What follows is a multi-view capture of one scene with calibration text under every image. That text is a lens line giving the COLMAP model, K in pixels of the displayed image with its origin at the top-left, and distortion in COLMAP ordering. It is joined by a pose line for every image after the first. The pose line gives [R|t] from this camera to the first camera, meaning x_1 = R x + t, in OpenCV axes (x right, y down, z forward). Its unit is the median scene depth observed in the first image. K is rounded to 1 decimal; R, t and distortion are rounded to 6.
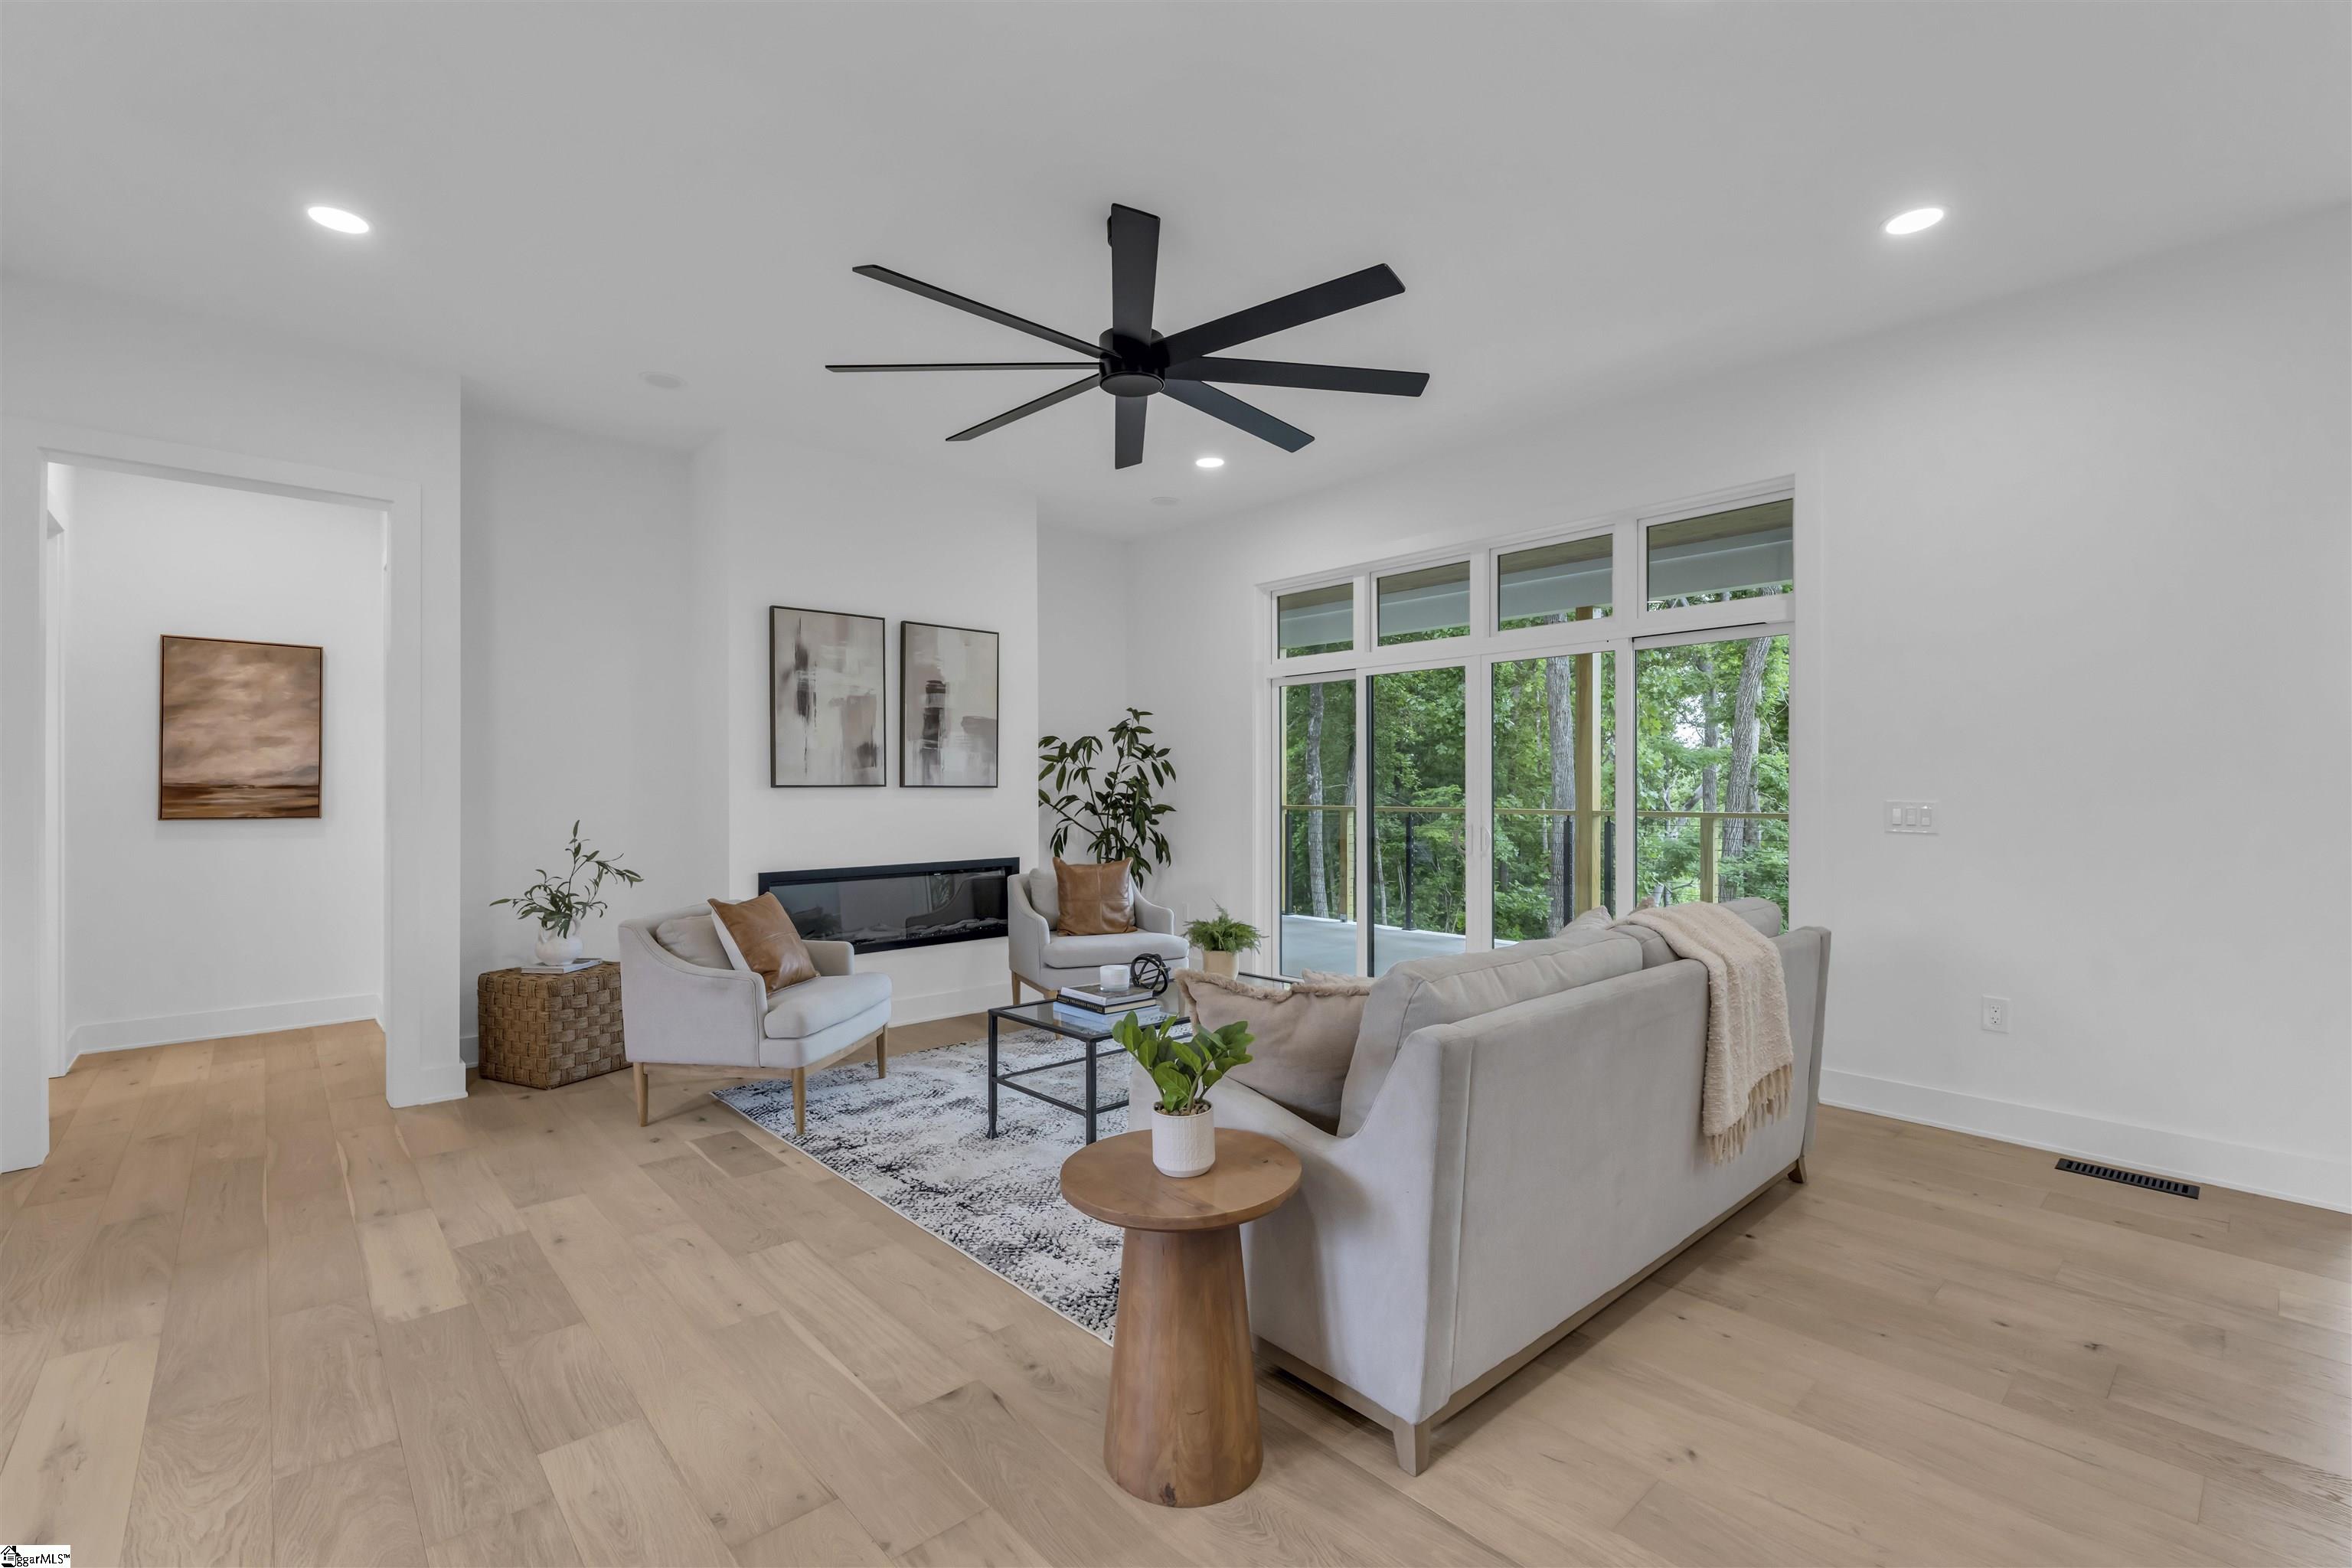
lens RADIAL K [[1021.2, 0, 1172.2], [0, 1021.2, 789.3], [0, 0, 1]] dist [-0.005149, 0.000104]
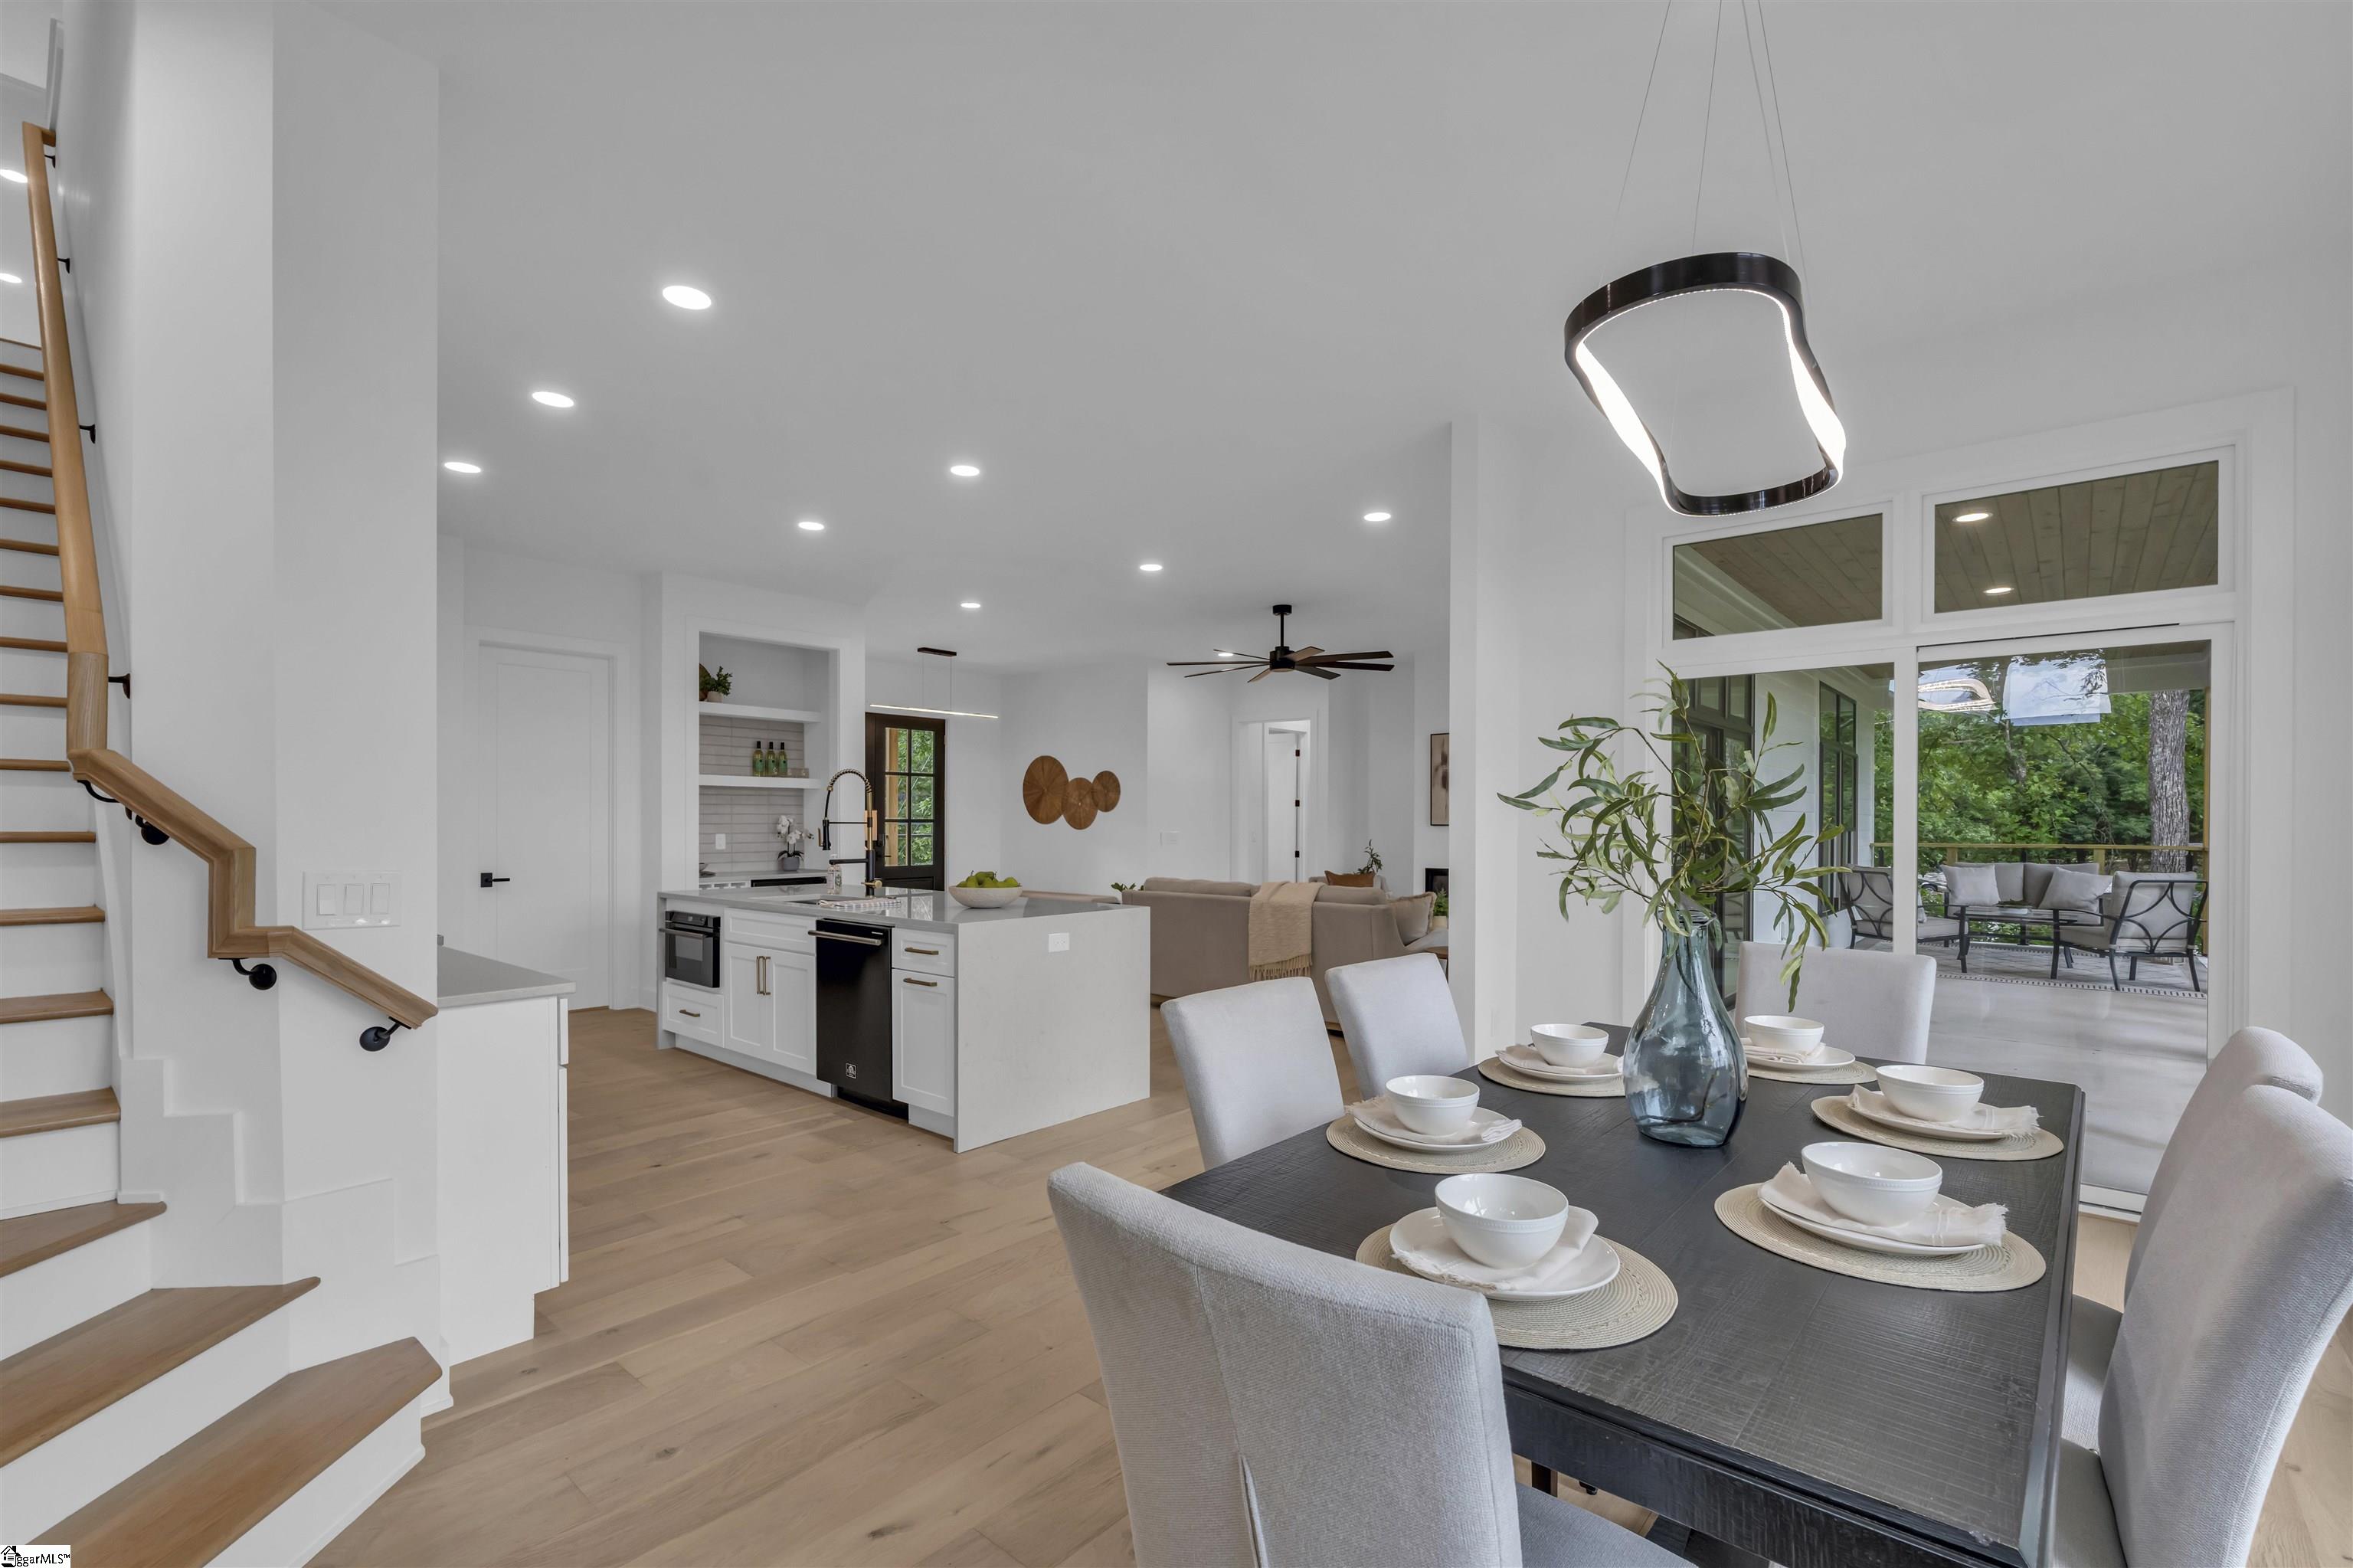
lens RADIAL K [[1037.2, 0, 1172.7], [0, 1037.2, 824.4], [0, 0, 1]] dist [-0.002055, -0.000160]
pose [[0.120042, 0.005907, -0.992751, 1.533381], [-0.005212, 0.999972, 0.005320, -0.012008], [0.992755, 0.004535, 0.120069, 0.254432]]
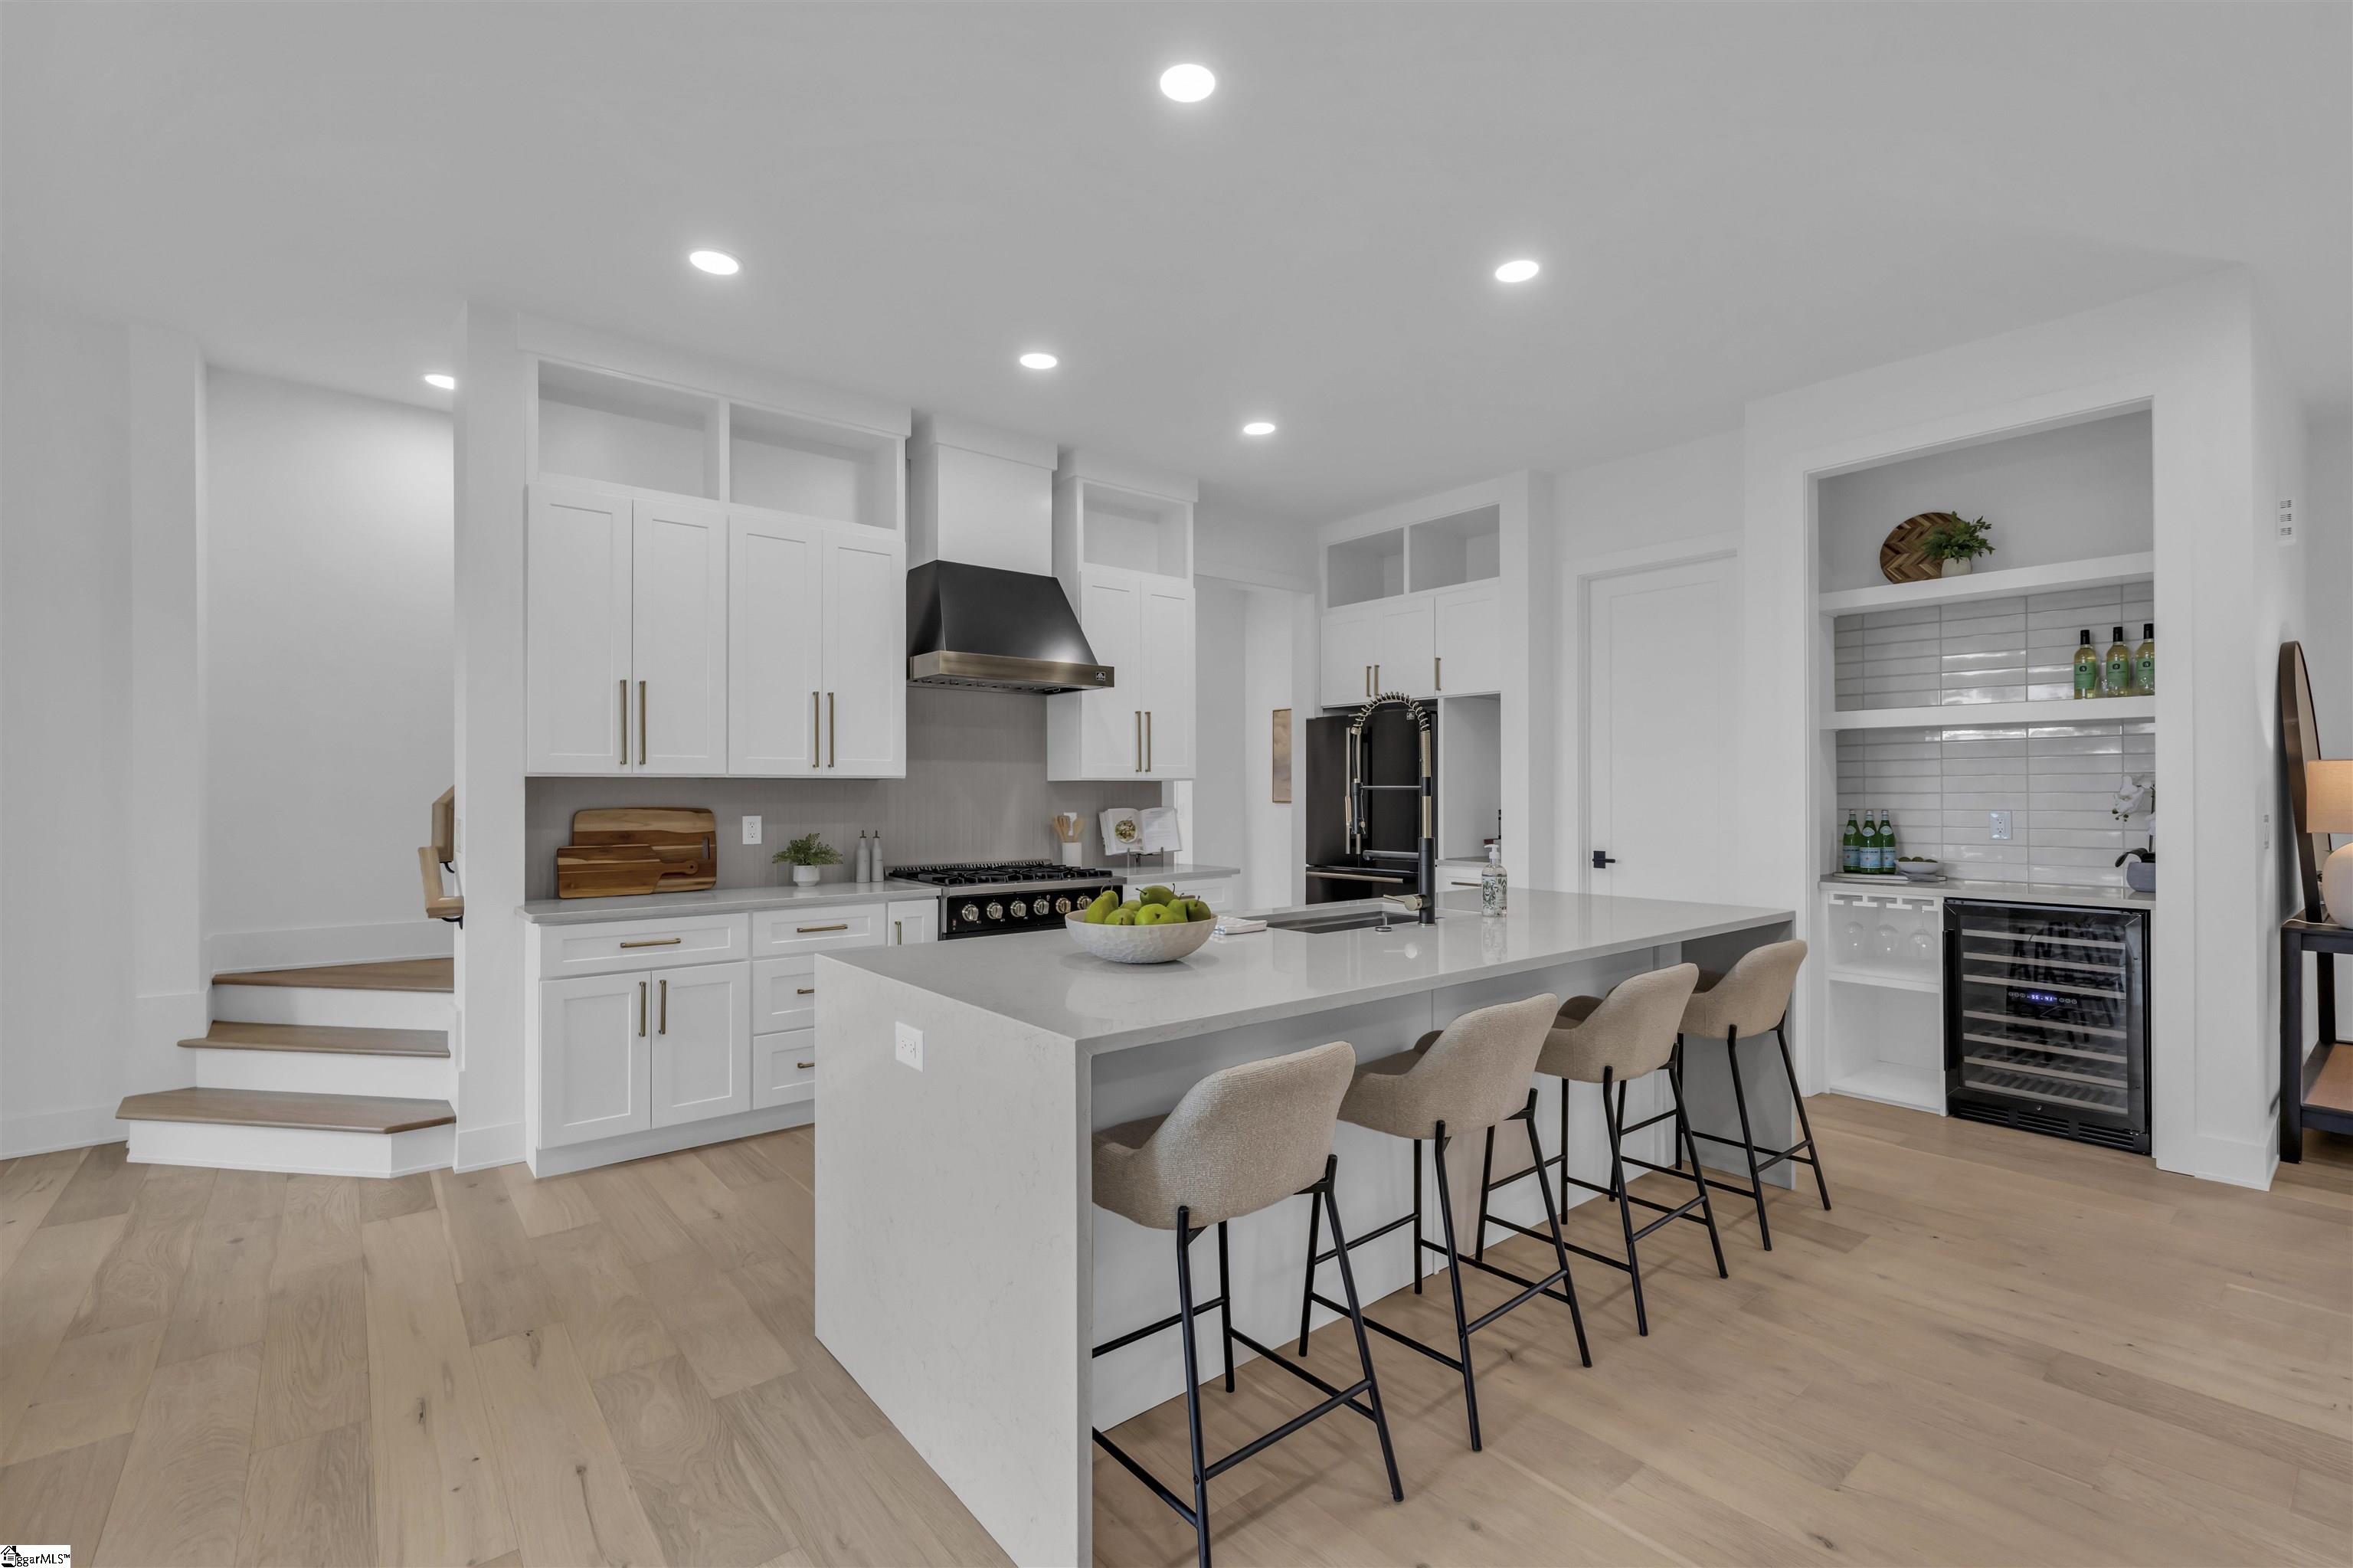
lens RADIAL K [[1046.1, 0, 1182.2], [0, 1046.1, 779.0], [0, 0, 1]] dist [-0.005052, -0.000508]
pose [[-0.998786, 0.003680, 0.049123, 0.518375], [0.003226, 0.999951, -0.009307, -0.006397], [-0.049155, -0.009137, -0.998749, 0.667801]]
